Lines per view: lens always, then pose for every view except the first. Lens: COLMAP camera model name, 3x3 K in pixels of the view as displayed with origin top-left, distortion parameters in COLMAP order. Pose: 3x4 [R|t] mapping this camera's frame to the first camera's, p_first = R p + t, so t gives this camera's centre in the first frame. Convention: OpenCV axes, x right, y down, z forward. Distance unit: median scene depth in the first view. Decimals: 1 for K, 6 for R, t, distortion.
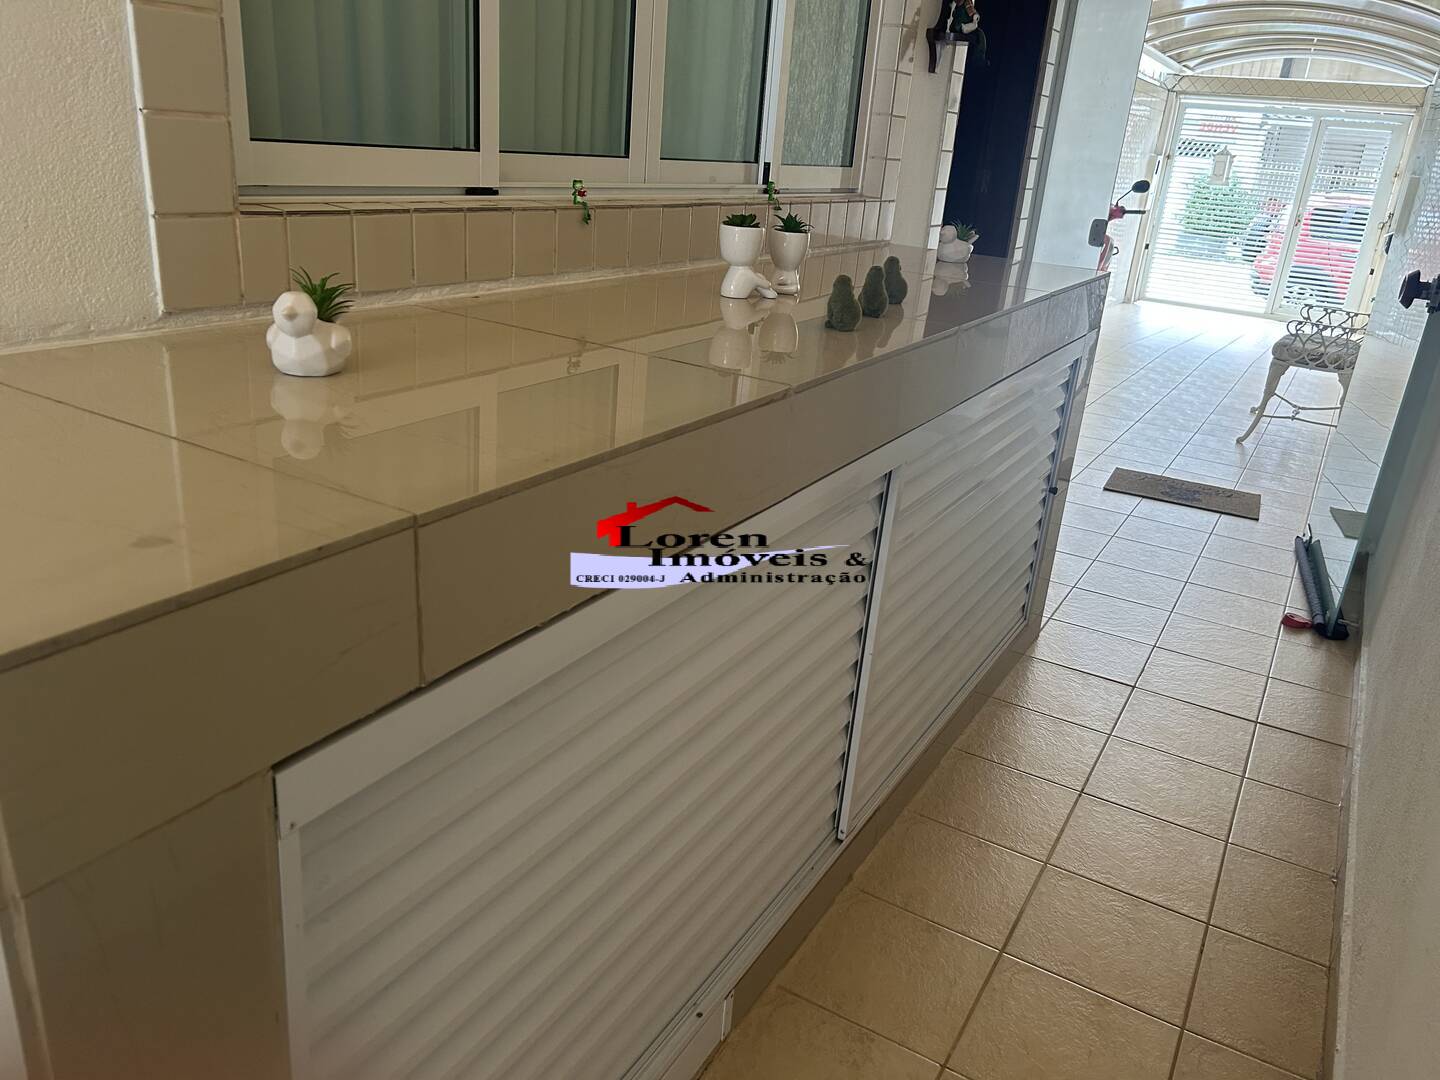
lens RADIAL K [[1086.1, 0, 717.8], [0, 1086.1, 537.7], [0, 0, 1]] dist [0.015203, 0.000151]
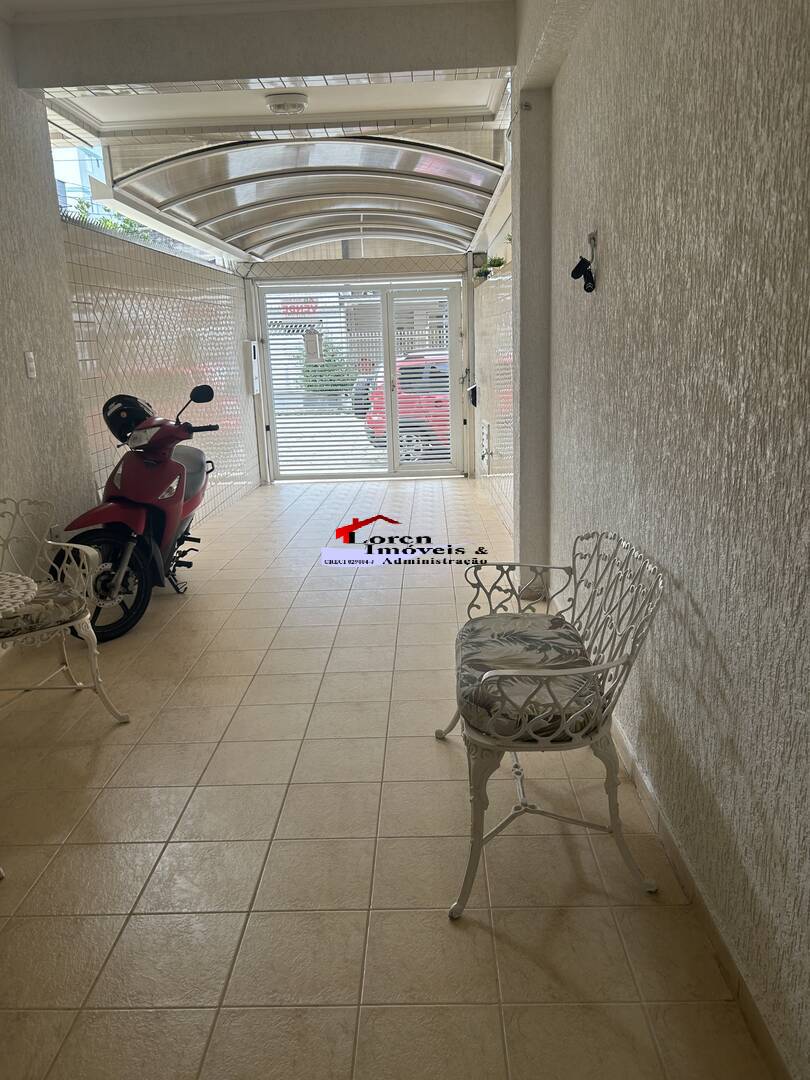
lens RADIAL K [[814.5, 0, 406.1], [0, 814.5, 538.9], [0, 0, 1]] dist [0.015203, 0.000151]
pose [[0.867367, -0.225584, 0.443607, 0.158143], [0.270573, 0.961872, -0.039909, -0.111613], [-0.417690, 0.154644, 0.895333, 0.309773]]
